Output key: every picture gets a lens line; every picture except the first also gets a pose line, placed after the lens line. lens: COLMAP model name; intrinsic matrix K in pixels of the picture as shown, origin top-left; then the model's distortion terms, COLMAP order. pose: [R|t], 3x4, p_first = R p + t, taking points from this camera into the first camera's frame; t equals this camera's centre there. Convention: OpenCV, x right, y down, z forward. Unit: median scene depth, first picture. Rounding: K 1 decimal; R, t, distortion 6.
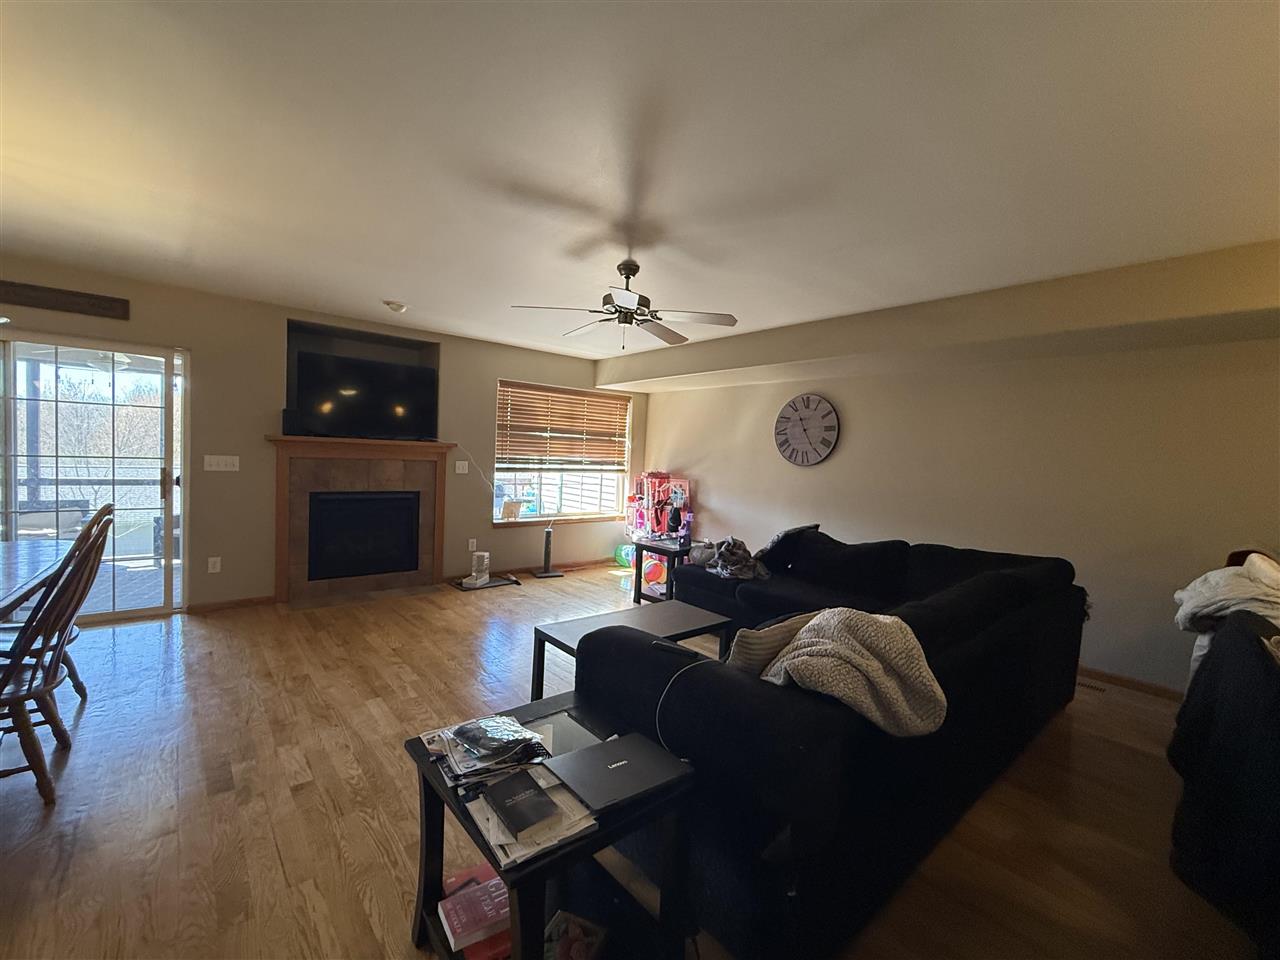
lens RADIAL K [[549.6, 0, 641.4], [0, 549.6, 479.4], [0, 0, 1]] dist [0.000112, 0.000012]
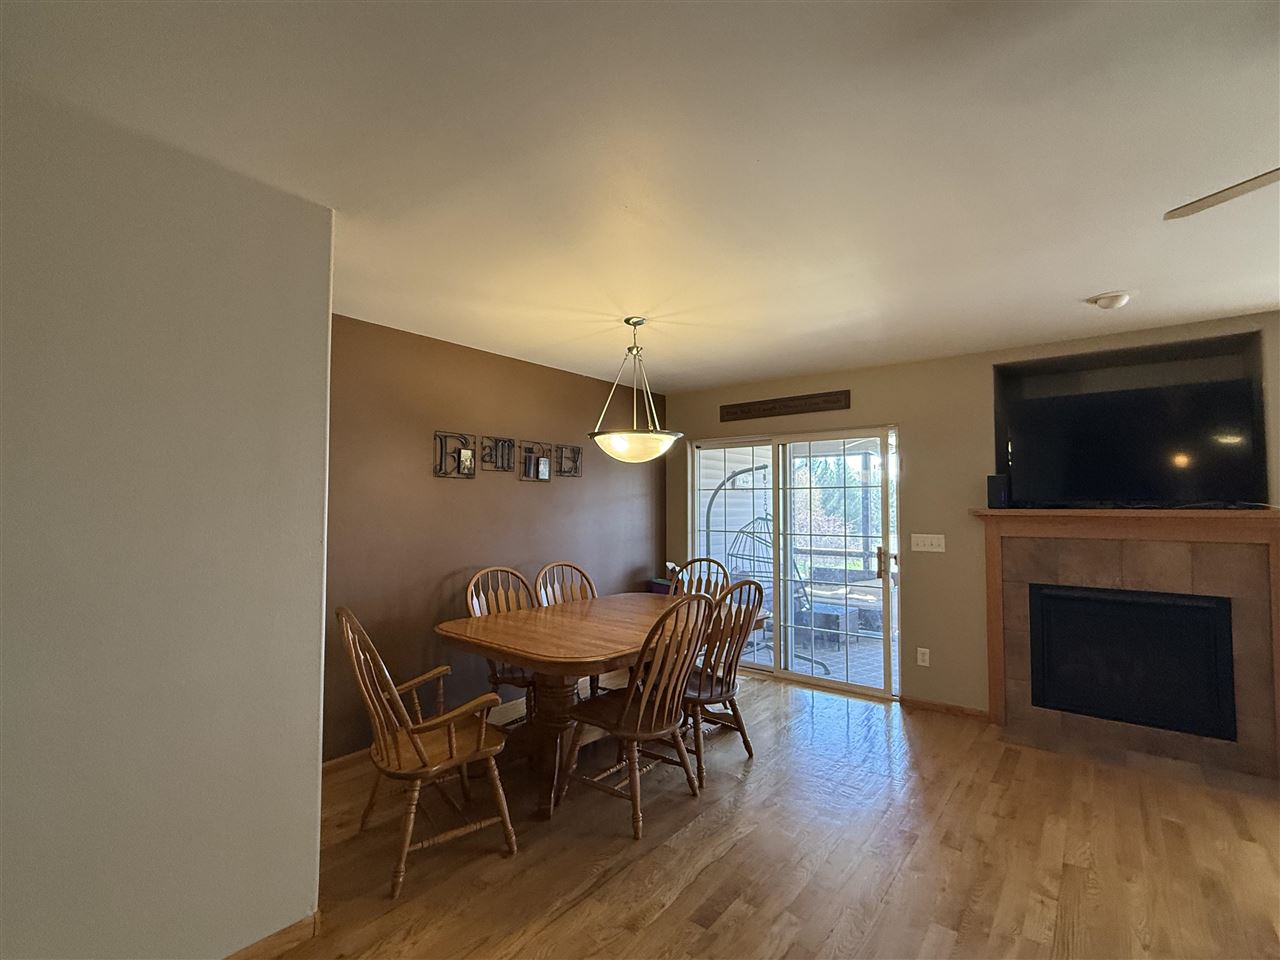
lens RADIAL K [[595.0, 0, 642.3], [0, 595.0, 480.5], [0, 0, 1]] dist [0.001128, 0.000427]
pose [[0.196362, -0.086593, -0.976700, 0.103659], [-0.039288, 0.994598, -0.096079, -0.019069], [0.979744, 0.057239, 0.191899, 0.350572]]
